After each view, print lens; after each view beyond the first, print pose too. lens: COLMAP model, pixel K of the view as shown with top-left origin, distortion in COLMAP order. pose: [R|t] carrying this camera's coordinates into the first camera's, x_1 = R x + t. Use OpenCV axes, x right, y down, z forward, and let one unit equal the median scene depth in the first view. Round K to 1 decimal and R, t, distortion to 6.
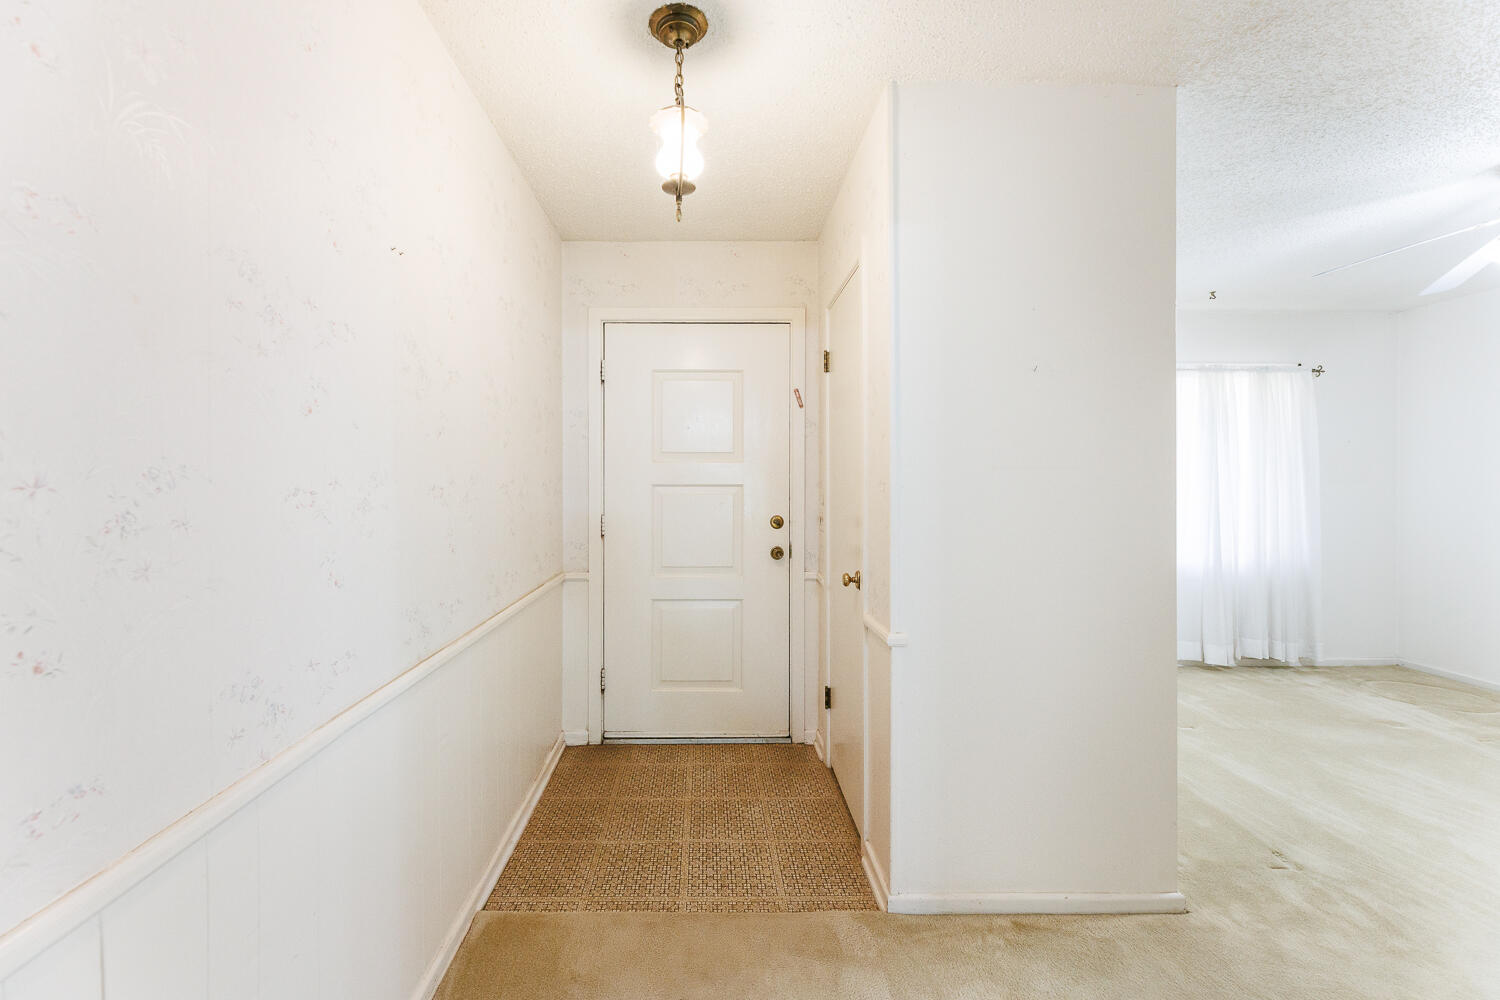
lens RADIAL K [[596.5, 0, 743.7], [0, 596.5, 460.8], [0, 0, 1]] dist [0.000173, -0.000027]
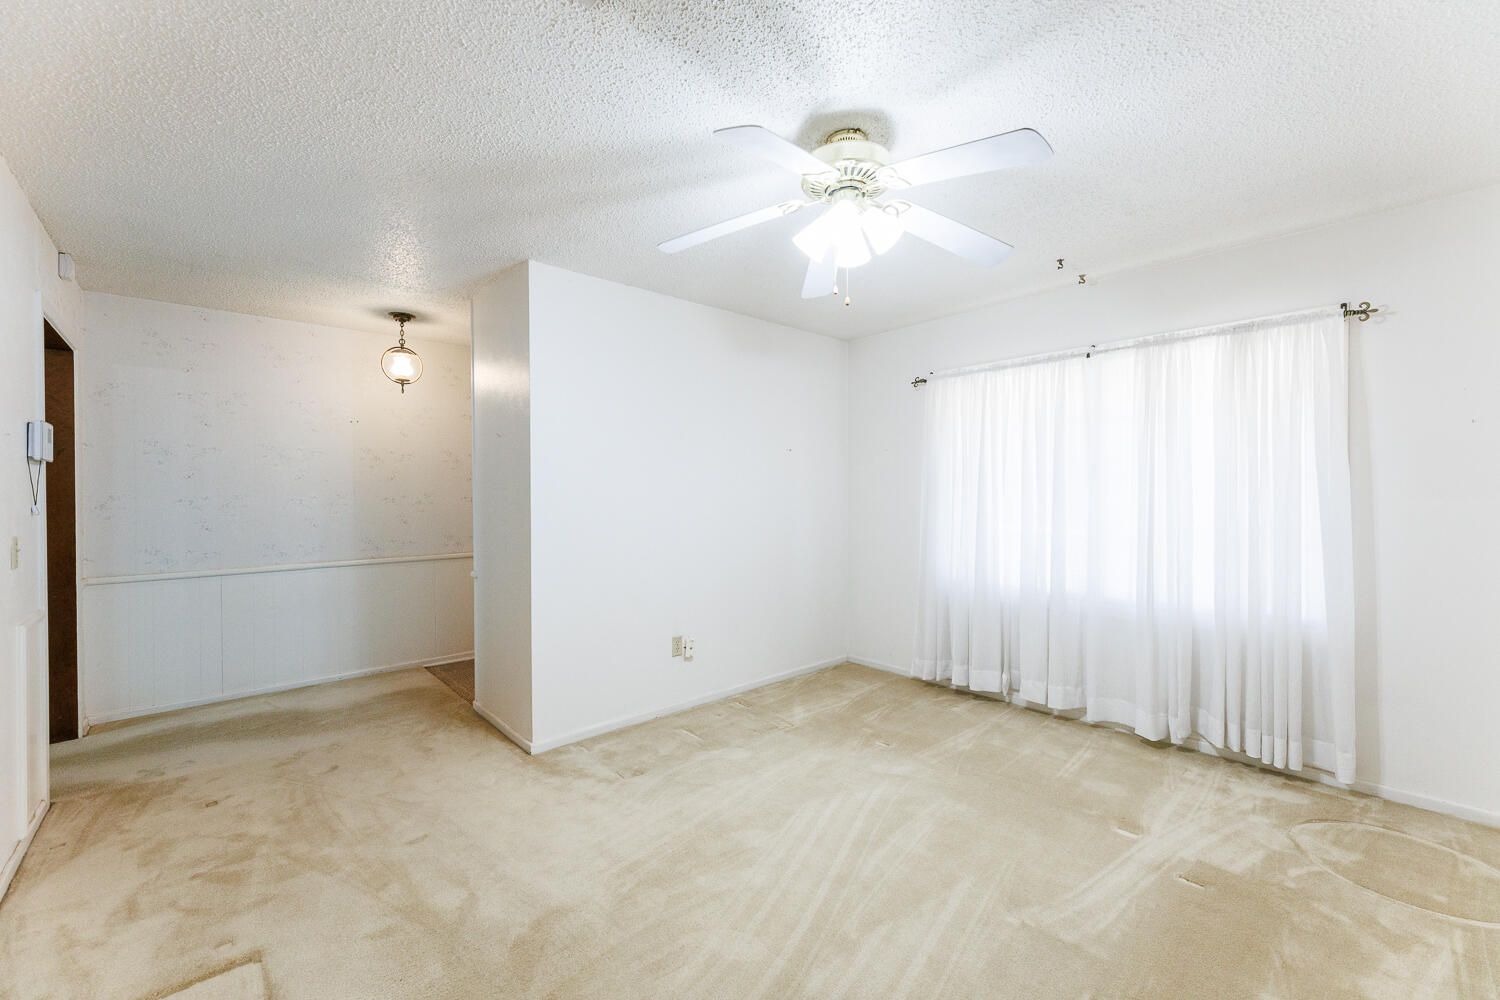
lens RADIAL K [[612.2, 0, 747.8], [0, 612.2, 491.5], [0, 0, 1]] dist [-0.000274, -0.000358]
pose [[0.644604, -0.001526, -0.764515, 1.051018], [0.012787, 0.999880, 0.008786, 0.019768], [0.764409, -0.015439, 0.644546, 0.115299]]
